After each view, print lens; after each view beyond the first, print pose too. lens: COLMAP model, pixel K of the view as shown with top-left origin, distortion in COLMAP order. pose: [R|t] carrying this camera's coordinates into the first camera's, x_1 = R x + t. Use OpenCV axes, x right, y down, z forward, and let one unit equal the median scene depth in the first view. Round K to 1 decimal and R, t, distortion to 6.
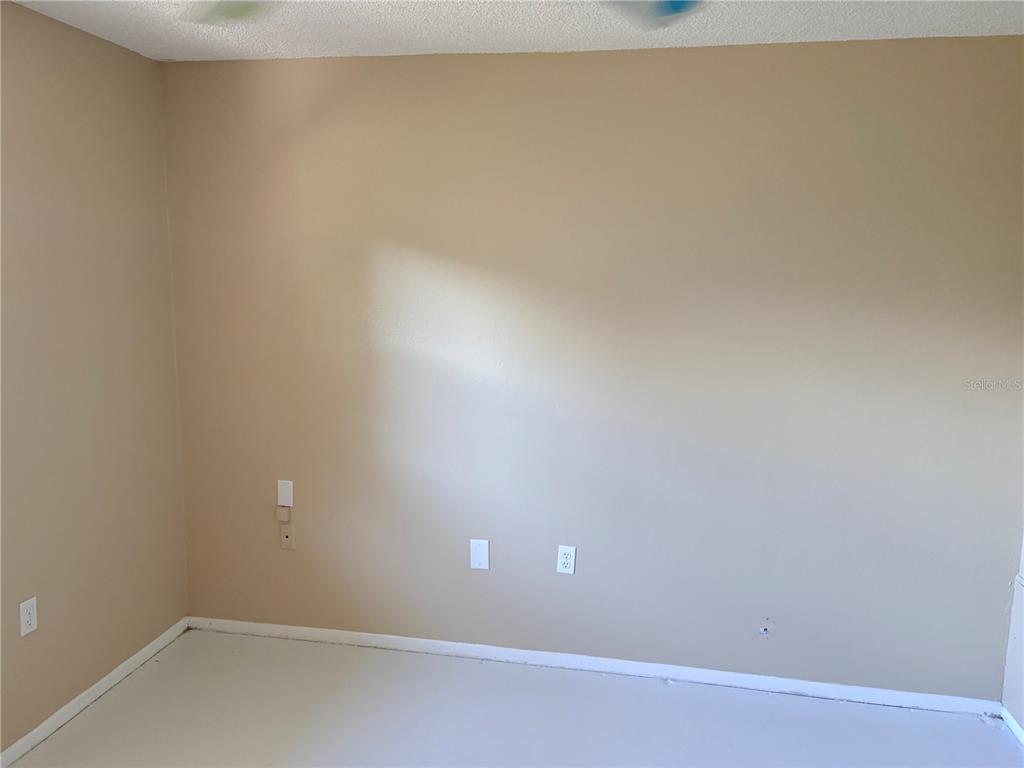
lens RADIAL K [[794.8, 0, 513.1], [0, 794.8, 371.1], [0, 0, 1]] dist [0.035539, -0.000551]
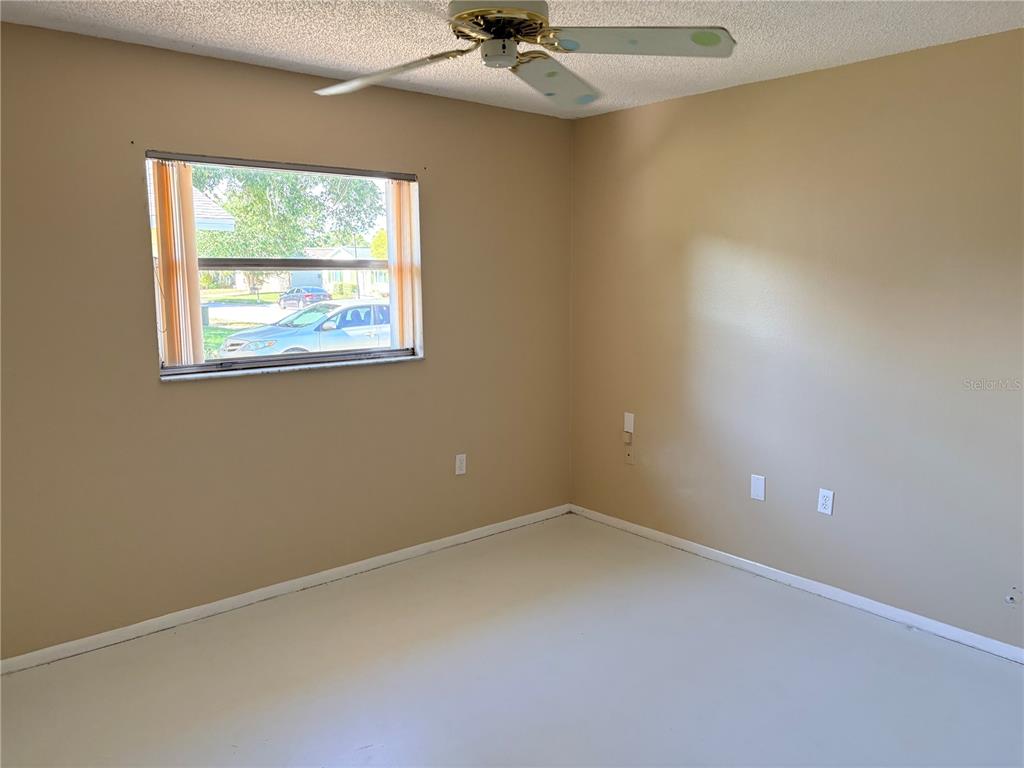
lens RADIAL K [[794.8, 0, 513.1], [0, 794.8, 371.1], [0, 0, 1]] dist [0.035539, -0.000551]
pose [[0.778184, 0.067280, -0.624423, 0.419767], [-0.075952, 0.997030, 0.012772, 0.066336], [0.623427, 0.037487, 0.780982, -0.194750]]
